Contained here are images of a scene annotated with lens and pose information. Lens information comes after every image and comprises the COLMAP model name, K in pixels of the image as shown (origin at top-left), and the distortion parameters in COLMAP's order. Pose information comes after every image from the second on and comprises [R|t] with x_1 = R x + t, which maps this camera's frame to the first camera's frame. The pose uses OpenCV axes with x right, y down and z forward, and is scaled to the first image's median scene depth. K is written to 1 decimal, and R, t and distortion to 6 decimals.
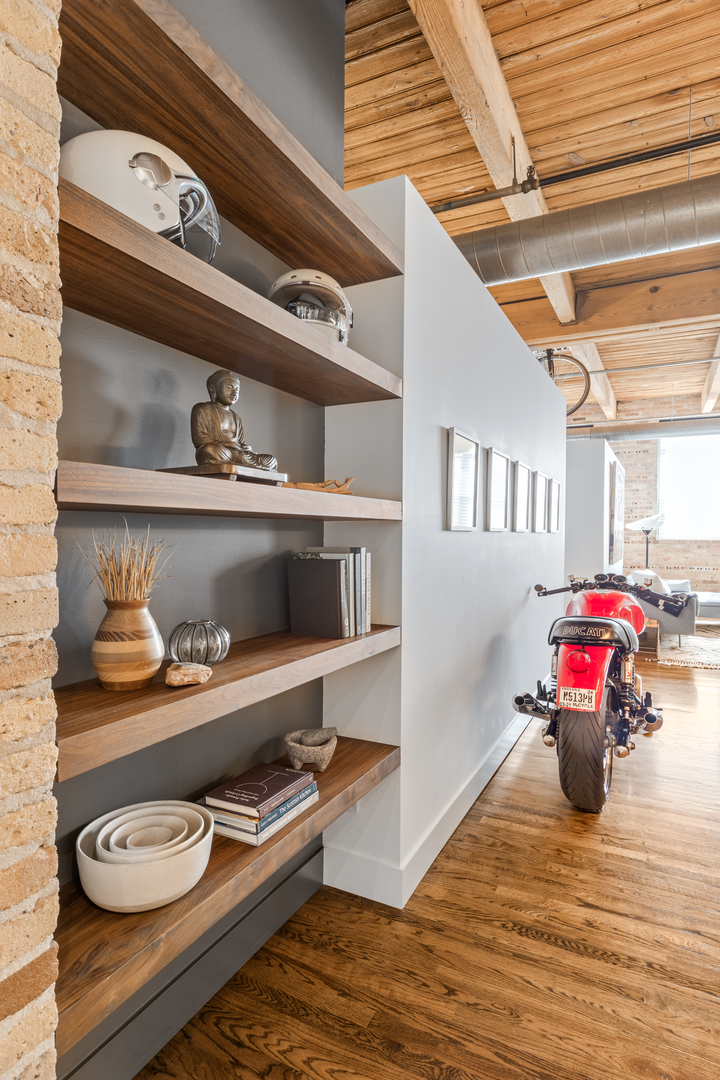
lens RADIAL K [[541.8, 0, 360.0], [0, 541.8, 540.0], [0, 0, 1]] dist [0.000805, 0.000693]
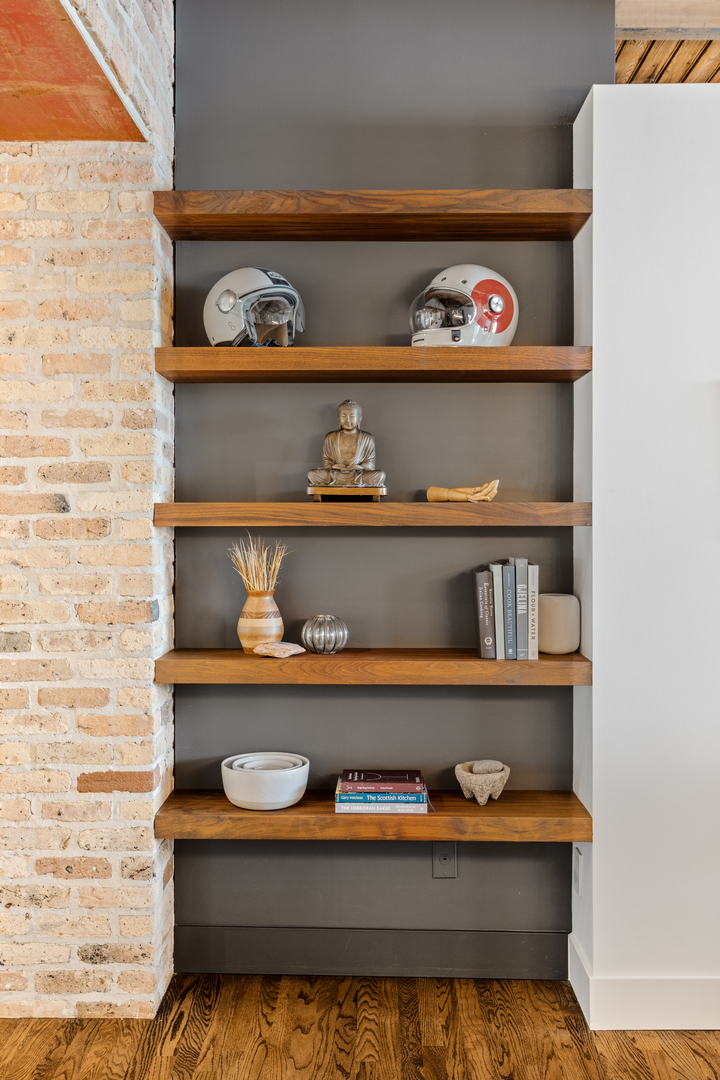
lens RADIAL K [[1157.3, 0, 362.0], [0, 1157.3, 509.9], [0, 0, 1]] dist [0.012357, -0.001171]
pose [[0.407977, -0.002678, -0.912988, 1.860006], [-0.003592, 0.999983, -0.004538, -0.063628], [0.912985, 0.005131, 0.407961, 0.032844]]
